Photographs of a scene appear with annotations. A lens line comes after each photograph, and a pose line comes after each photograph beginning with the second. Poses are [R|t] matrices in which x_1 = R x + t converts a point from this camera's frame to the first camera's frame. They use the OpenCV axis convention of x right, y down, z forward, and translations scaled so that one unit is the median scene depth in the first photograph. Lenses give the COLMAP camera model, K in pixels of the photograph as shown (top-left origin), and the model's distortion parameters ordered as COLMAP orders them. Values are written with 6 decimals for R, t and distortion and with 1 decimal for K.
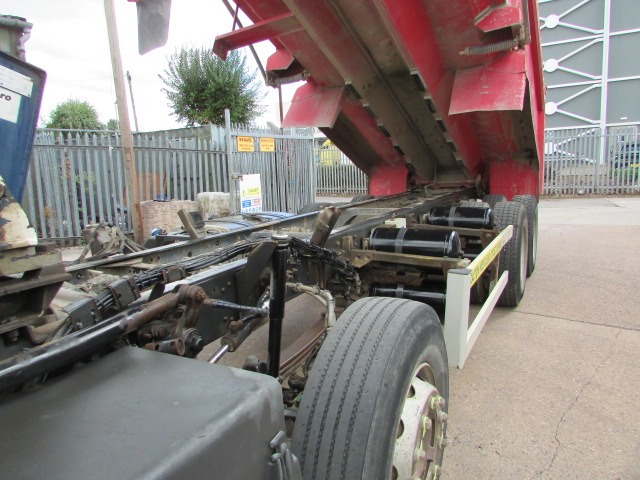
lens RADIAL K [[447.7, 0, 320.0], [0, 447.7, 240.0], [0, 0, 1]] dist [-0.033405, 0.001541]
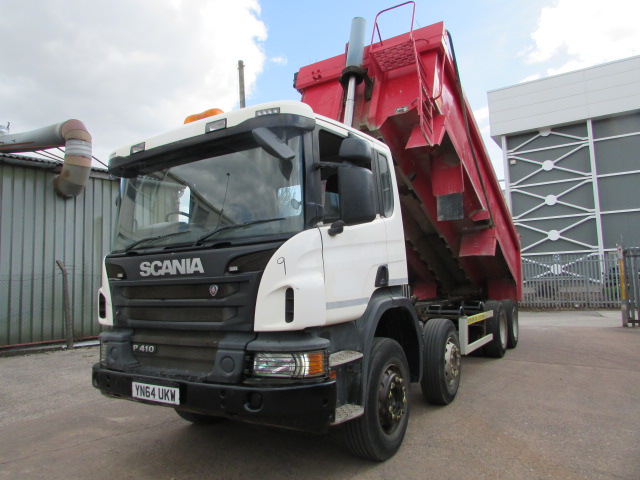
lens RADIAL K [[447.7, 0, 320.0], [0, 447.7, 240.0], [0, 0, 1]] dist [-0.033405, 0.001541]
pose [[0.998756, 0.015845, -0.047283, -0.105276], [-0.027374, 0.966748, -0.254262, 0.076232], [0.041682, 0.255240, 0.965979, -0.427085]]
